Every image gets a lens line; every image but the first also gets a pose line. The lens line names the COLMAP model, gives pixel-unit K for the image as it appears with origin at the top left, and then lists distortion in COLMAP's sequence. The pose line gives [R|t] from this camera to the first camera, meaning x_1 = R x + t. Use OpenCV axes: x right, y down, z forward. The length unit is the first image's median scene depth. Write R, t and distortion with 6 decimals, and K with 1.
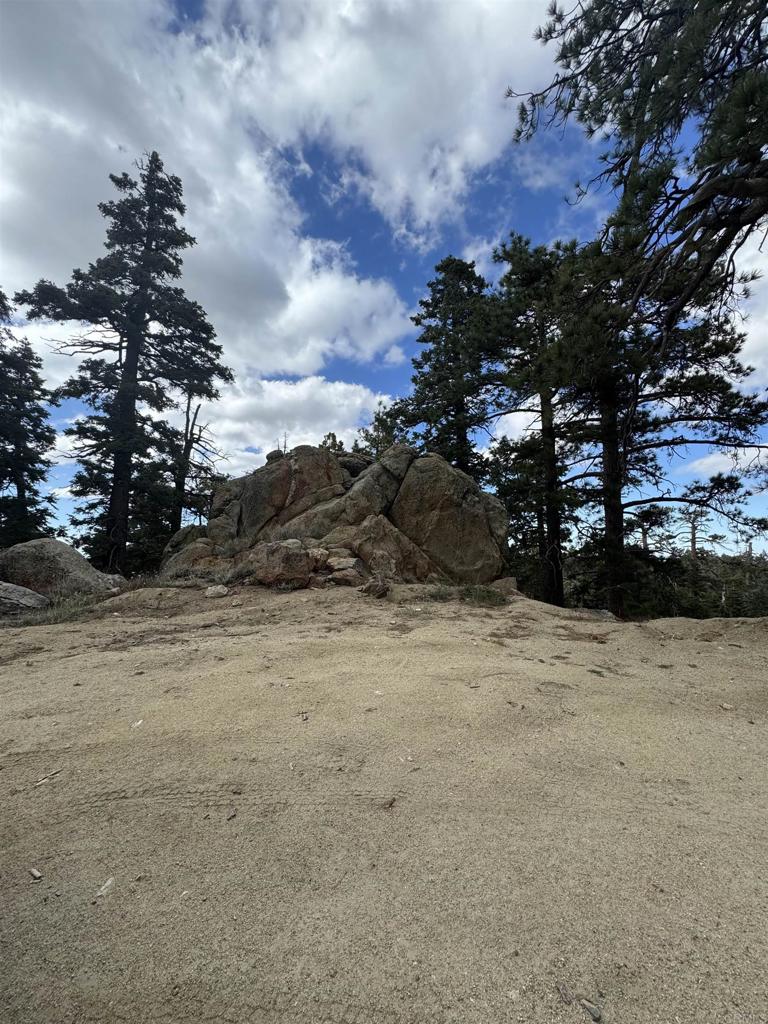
lens RADIAL K [[407.6, 0, 386.0], [0, 407.6, 512.9], [0, 0, 1]] dist [-0.002052, 0.000139]
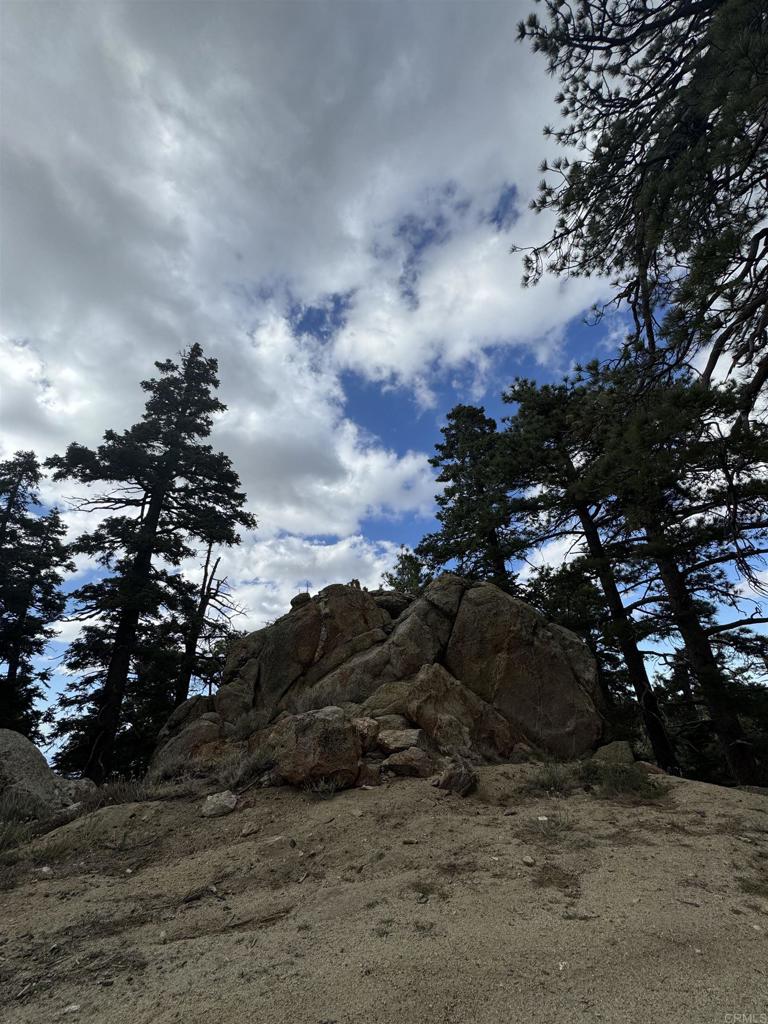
lens RADIAL K [[407.6, 0, 386.0], [0, 407.6, 512.9], [0, 0, 1]] dist [-0.002052, 0.000139]
pose [[0.995996, -0.085737, -0.025335, -0.052126], [0.071141, 0.931698, -0.356200, 0.005974], [0.054144, 0.352971, 0.934066, 0.133917]]
